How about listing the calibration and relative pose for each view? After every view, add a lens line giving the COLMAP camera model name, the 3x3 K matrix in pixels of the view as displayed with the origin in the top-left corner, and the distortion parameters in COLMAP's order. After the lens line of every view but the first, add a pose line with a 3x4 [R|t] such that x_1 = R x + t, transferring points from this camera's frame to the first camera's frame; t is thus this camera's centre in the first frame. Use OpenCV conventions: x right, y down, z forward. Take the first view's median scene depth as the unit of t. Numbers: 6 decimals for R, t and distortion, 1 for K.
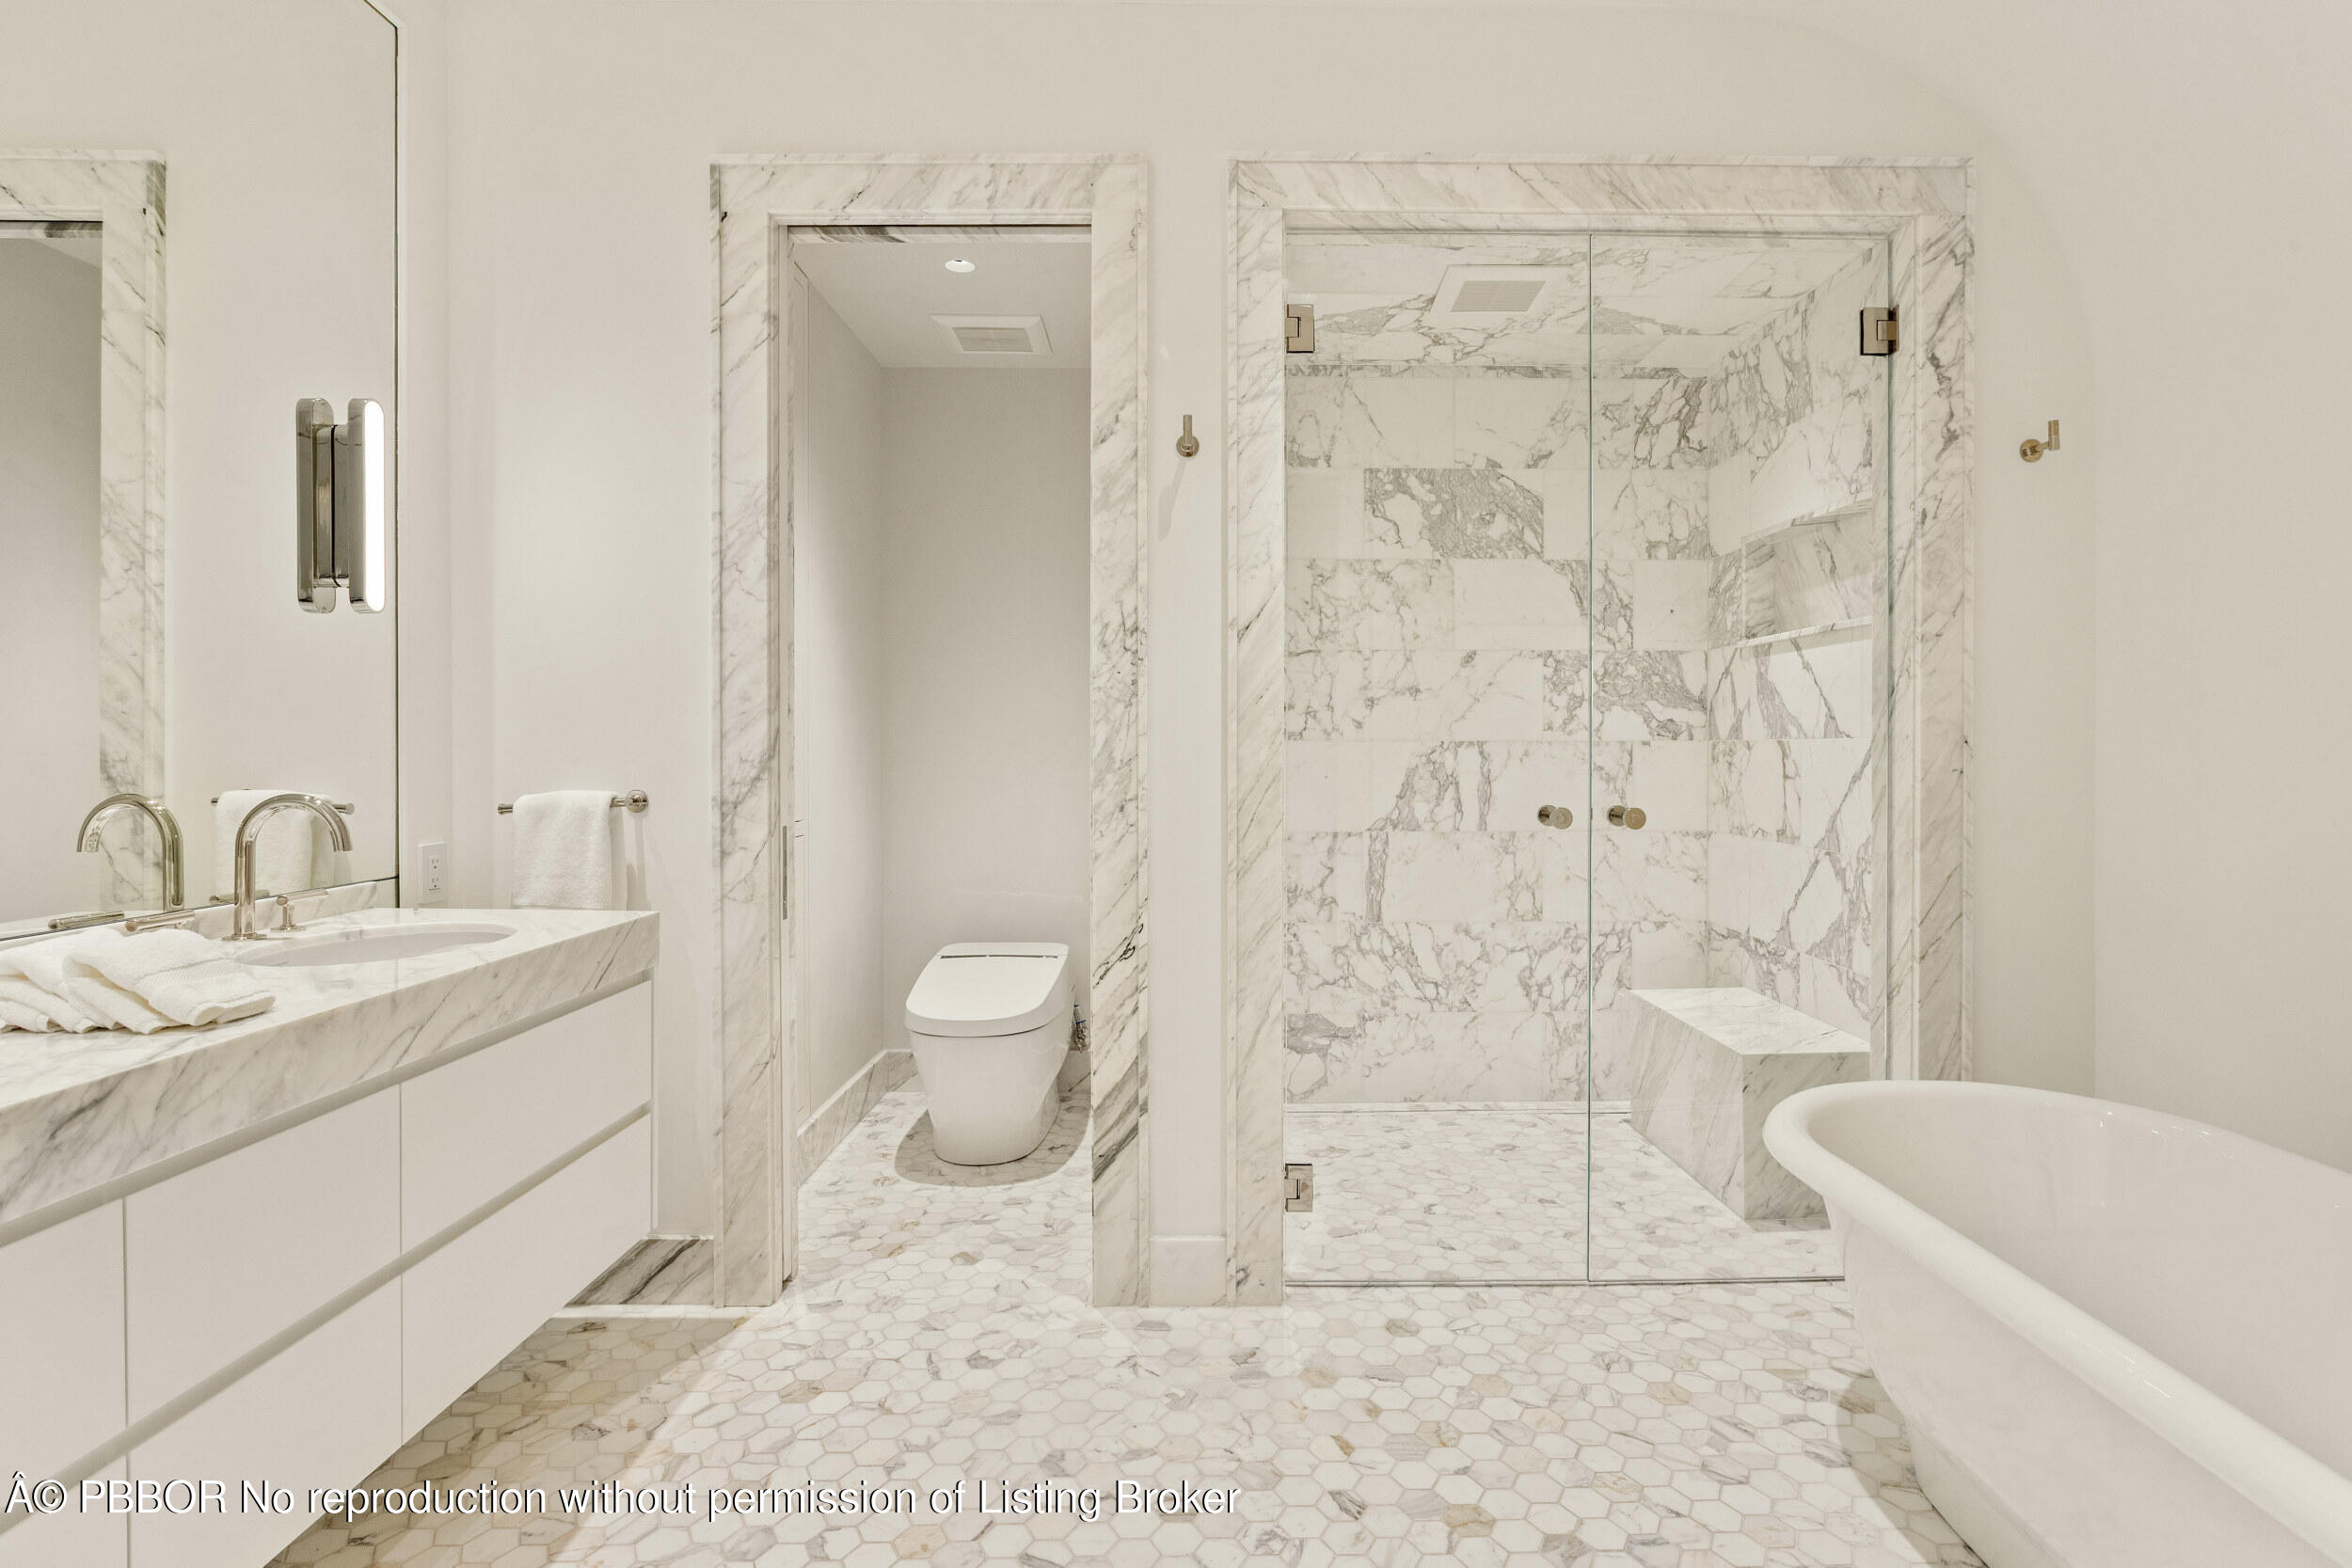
lens RADIAL K [[1121.5, 0, 1169.0], [0, 1121.5, 769.7], [0, 0, 1]] dist [-0.009033, 0.008677]
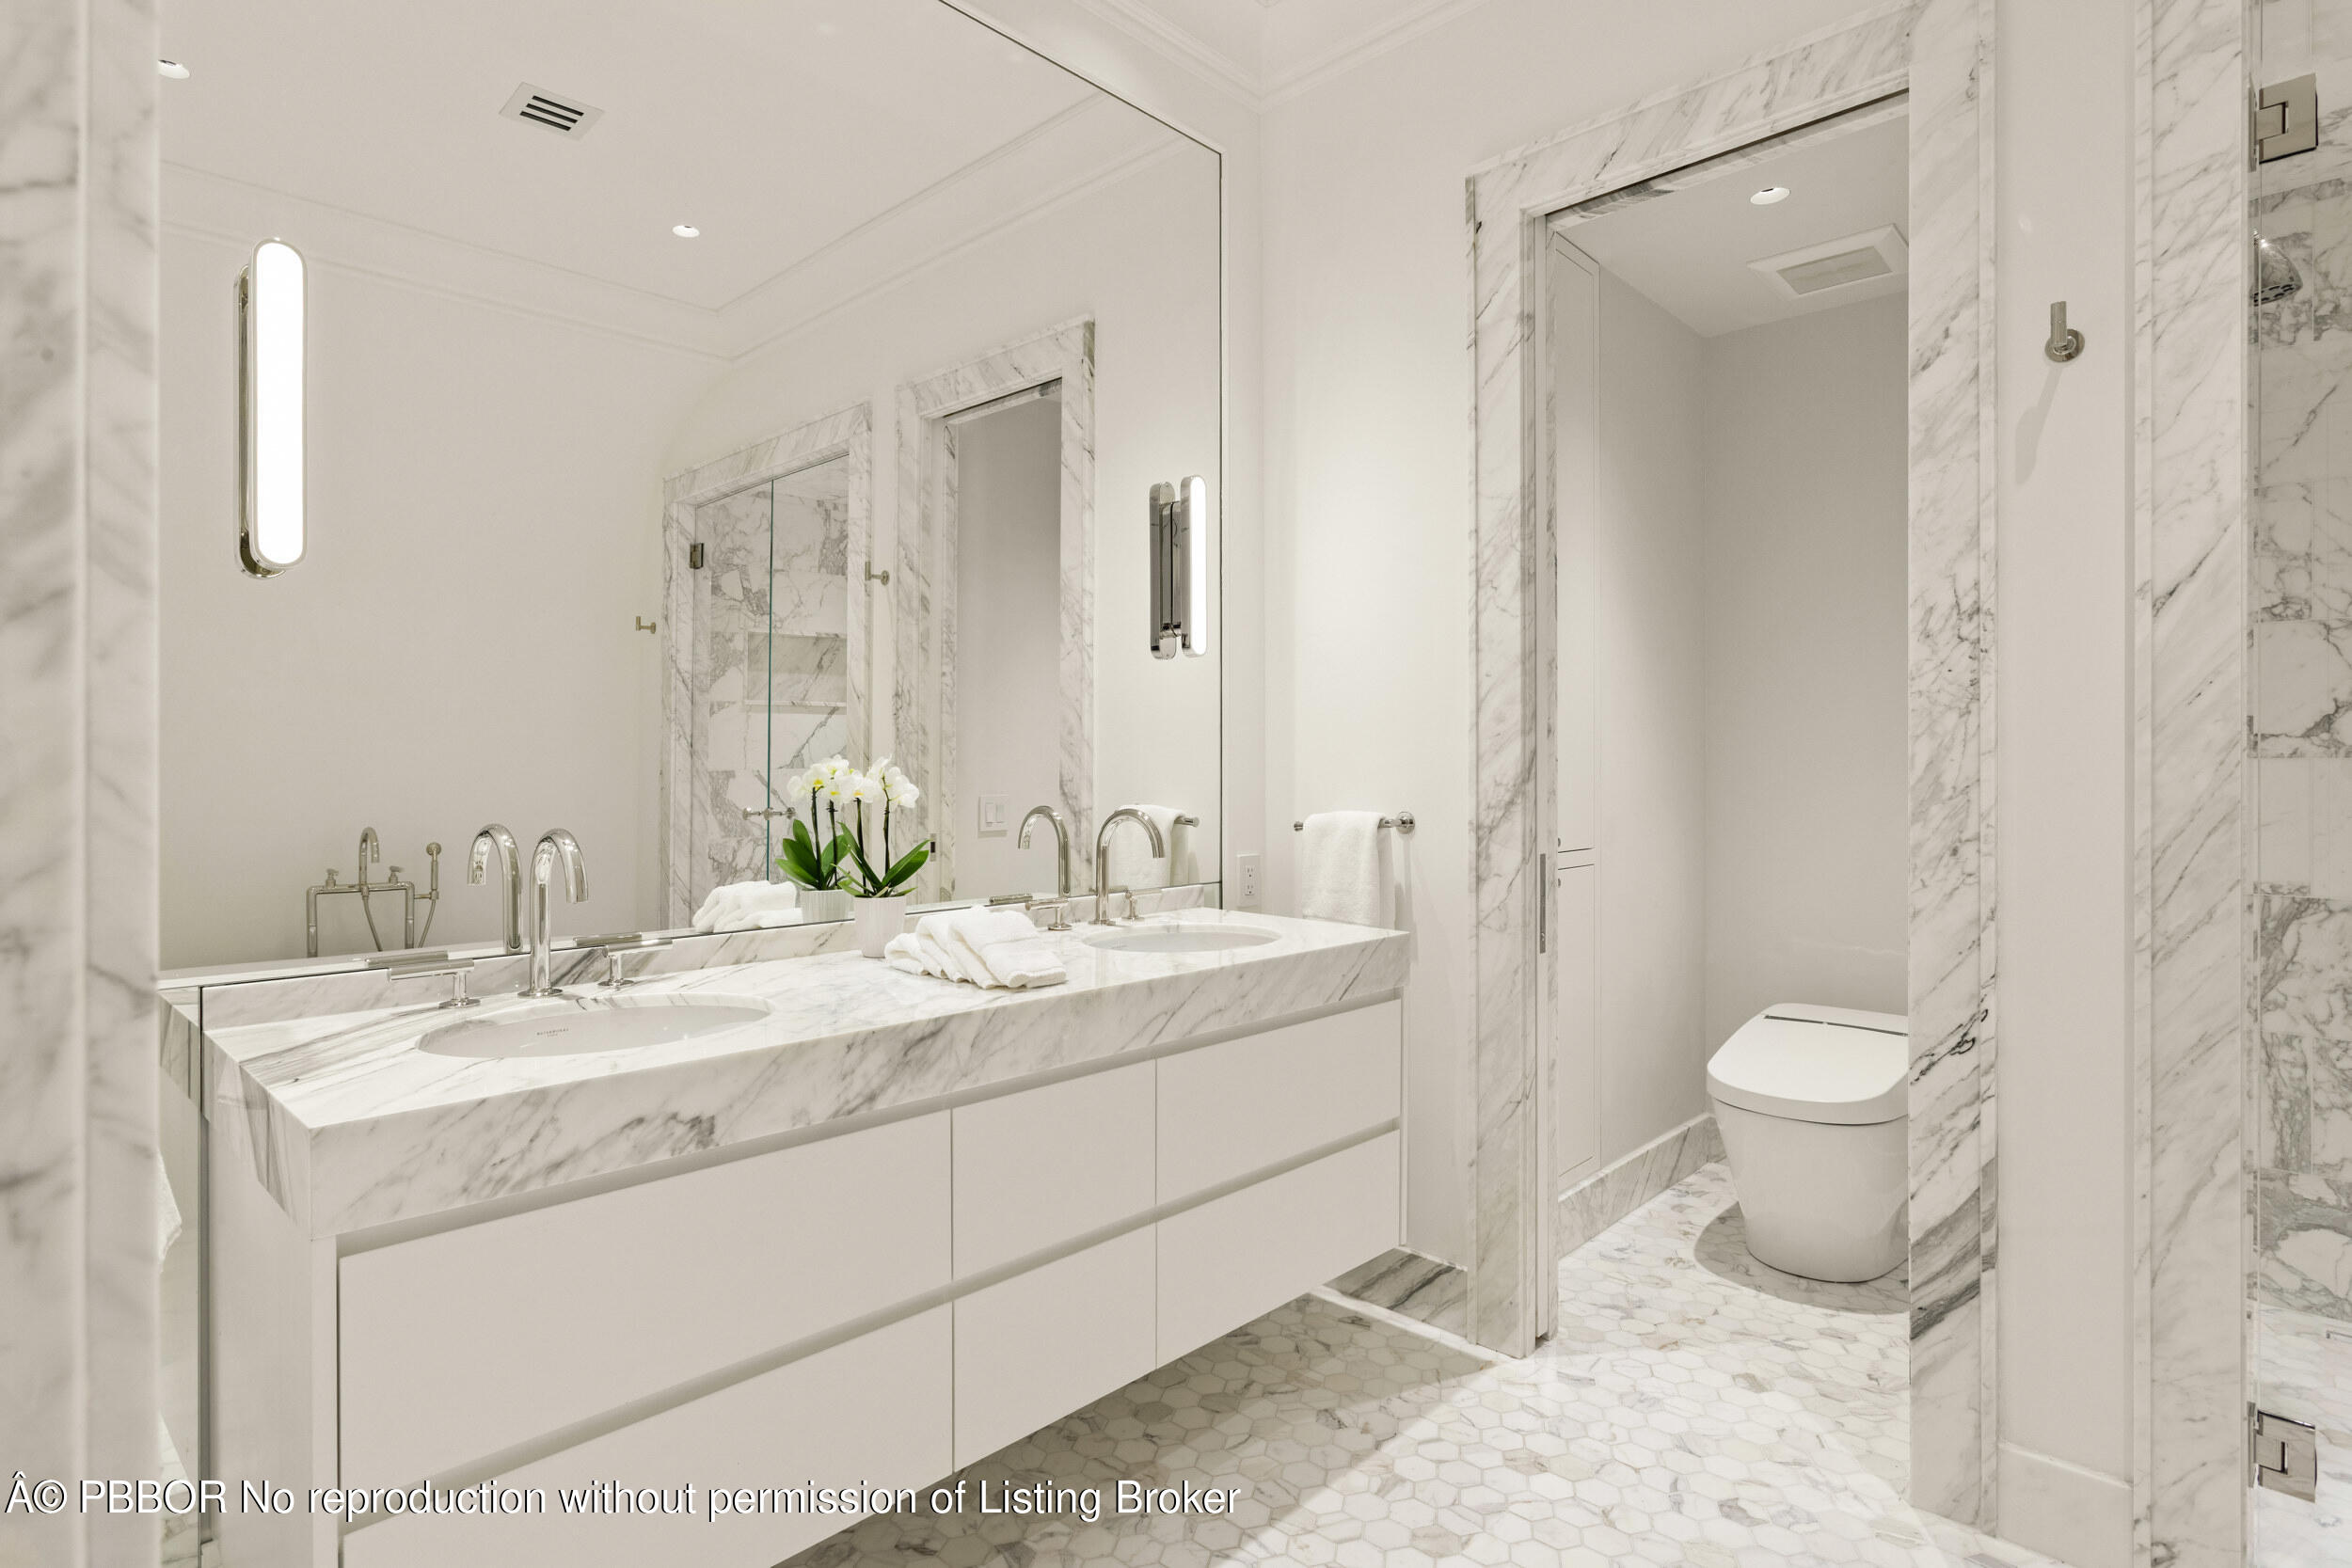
lens RADIAL K [[1171.3, 0, 1176.0], [0, 1171.3, 784.0], [0, 0, 1]] dist [-0.001676, 0.006528]
pose [[0.739689, 0.007361, -0.672909, 0.100757], [-0.011730, 0.999929, -0.001957, -0.003011], [0.672847, 0.009341, 0.739723, 0.071549]]
